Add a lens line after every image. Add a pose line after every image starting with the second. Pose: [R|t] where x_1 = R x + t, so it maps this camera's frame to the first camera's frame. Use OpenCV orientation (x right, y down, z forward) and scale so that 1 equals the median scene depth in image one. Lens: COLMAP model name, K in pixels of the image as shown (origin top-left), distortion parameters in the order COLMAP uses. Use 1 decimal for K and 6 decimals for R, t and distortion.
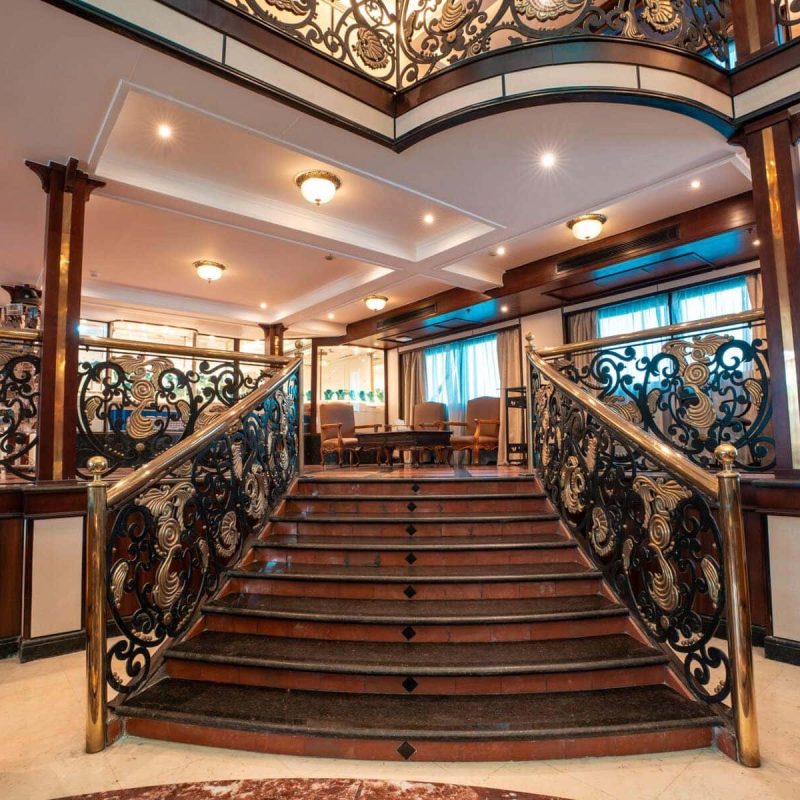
lens RADIAL K [[537.4, 0, 398.7], [0, 537.4, 403.7], [0, 0, 1]] dist [-0.081494, 0.033528]
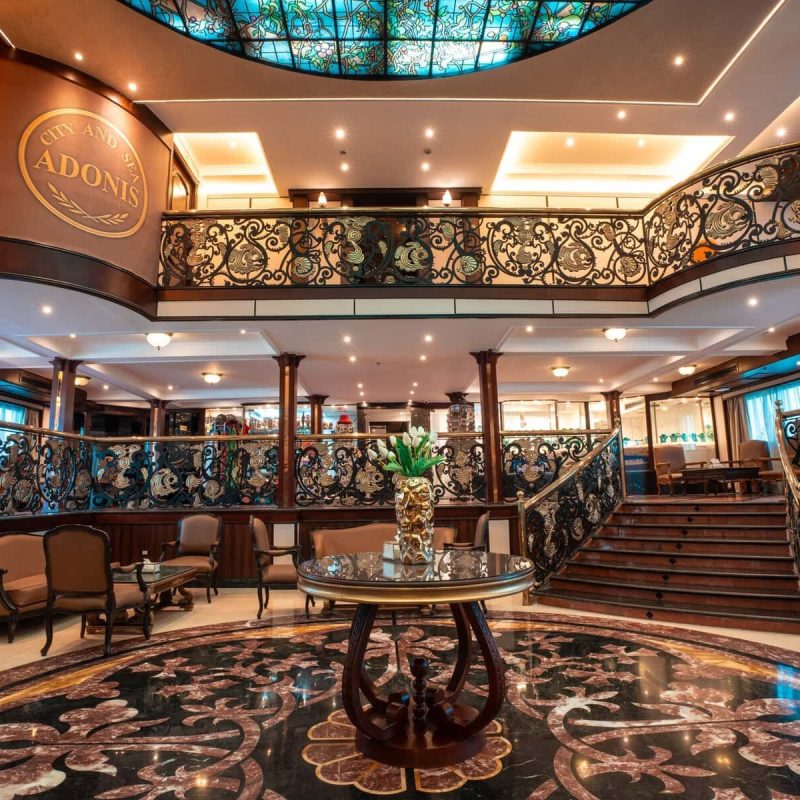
lens RADIAL K [[537.4, 0, 398.7], [0, 537.4, 403.7], [0, 0, 1]] dist [-0.081494, 0.033528]
pose [[0.784184, -0.098572, -0.612649, 0.342237], [0.061926, 0.994805, -0.080794, -0.085176], [0.617431, 0.025419, 0.786214, -0.813963]]
